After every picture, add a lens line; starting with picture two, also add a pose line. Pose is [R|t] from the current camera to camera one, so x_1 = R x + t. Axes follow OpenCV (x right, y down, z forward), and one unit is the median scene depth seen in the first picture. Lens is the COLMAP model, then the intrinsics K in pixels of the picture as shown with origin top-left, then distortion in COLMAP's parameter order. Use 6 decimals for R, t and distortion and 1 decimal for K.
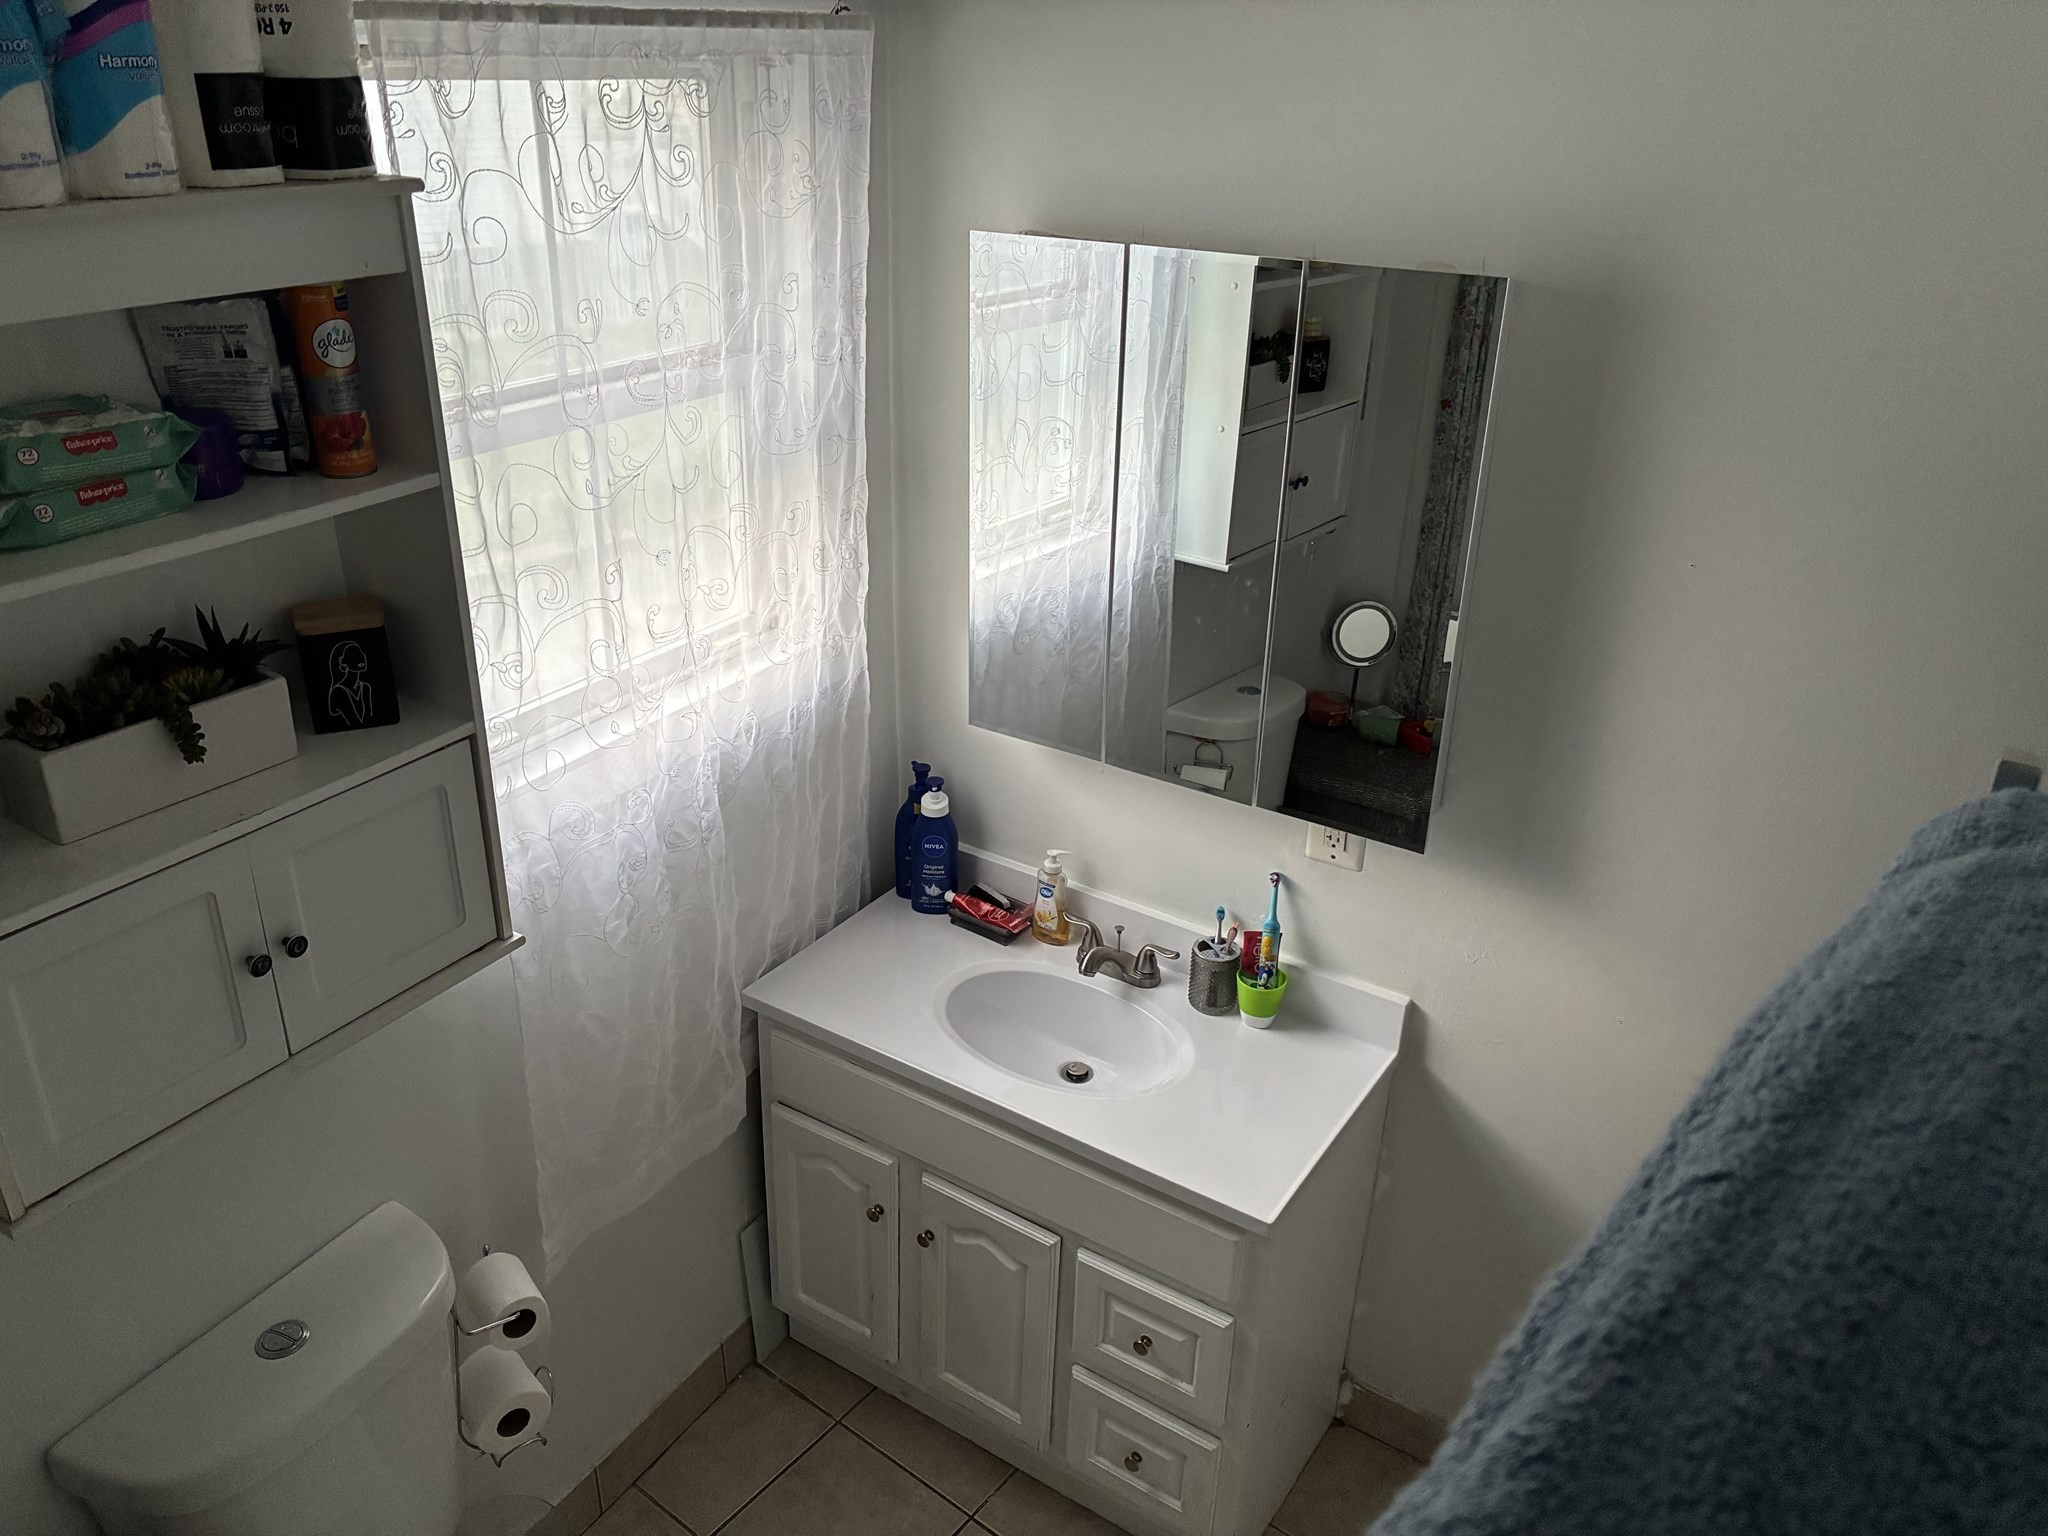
lens RADIAL K [[1490.9, 0, 1023.8], [0, 1490.9, 682.0], [0, 0, 1]] dist [-0.008668, -0.008889]
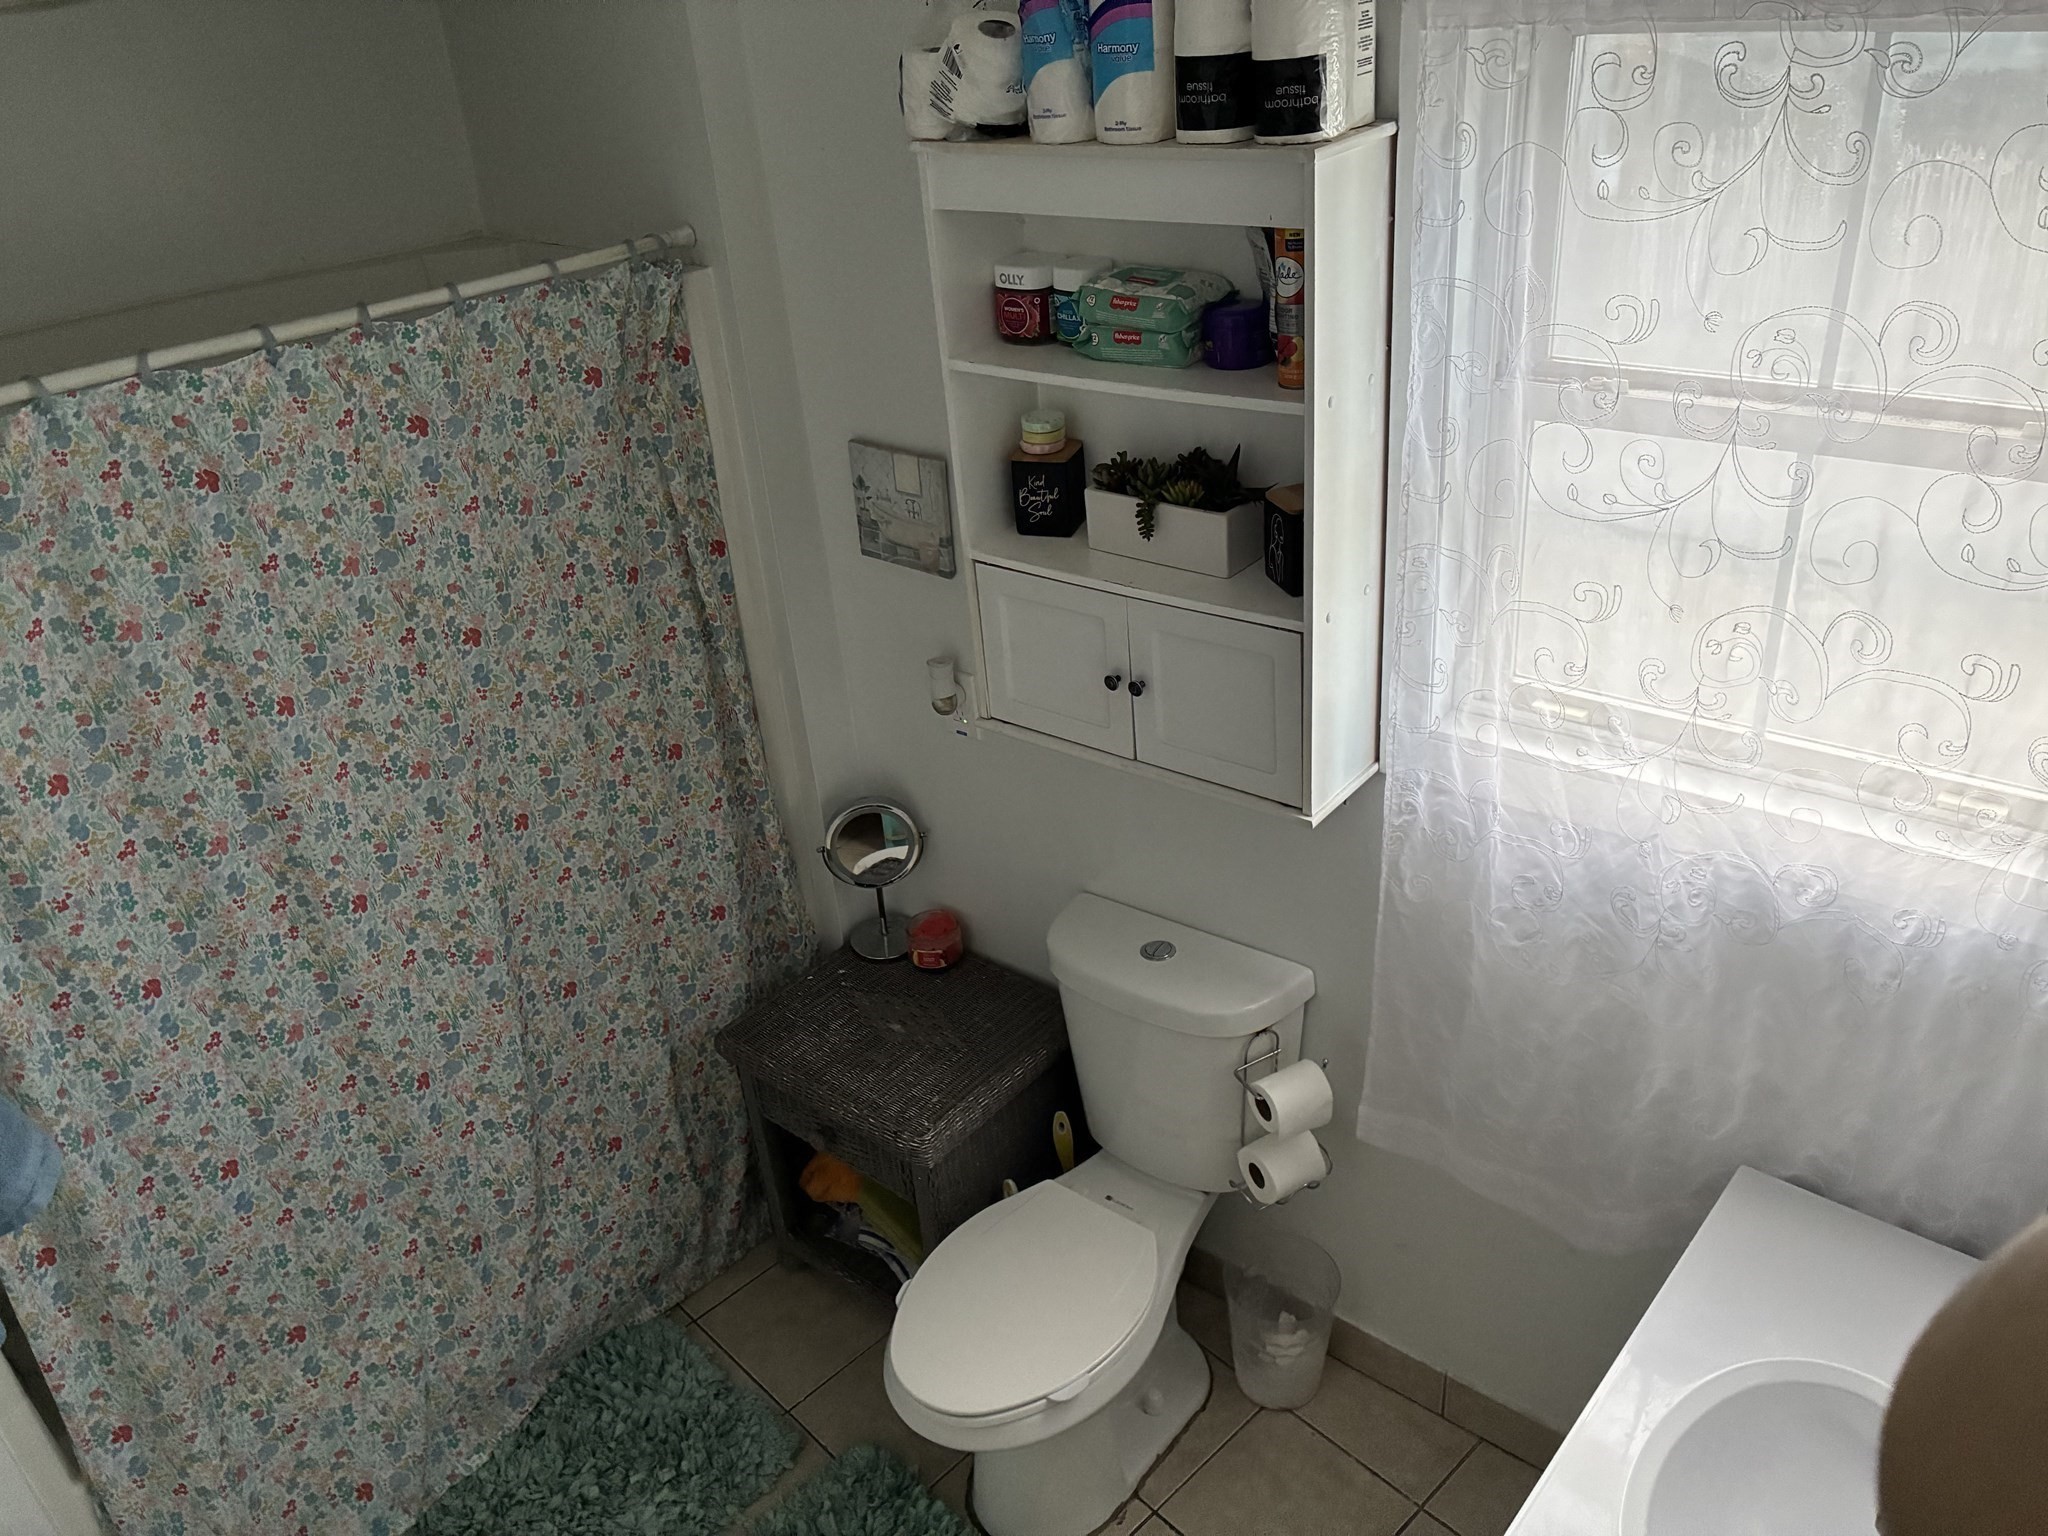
lens RADIAL K [[1596.0, 0, 1024.0], [0, 1596.0, 768.0], [0, 0, 1]] dist [-0.000066, 0.001440]
pose [[-0.107376, 0.473214, -0.874379, 0.943349], [-0.315961, 0.817629, 0.481301, -0.488462], [0.942676, 0.327950, 0.061723, 0.903344]]
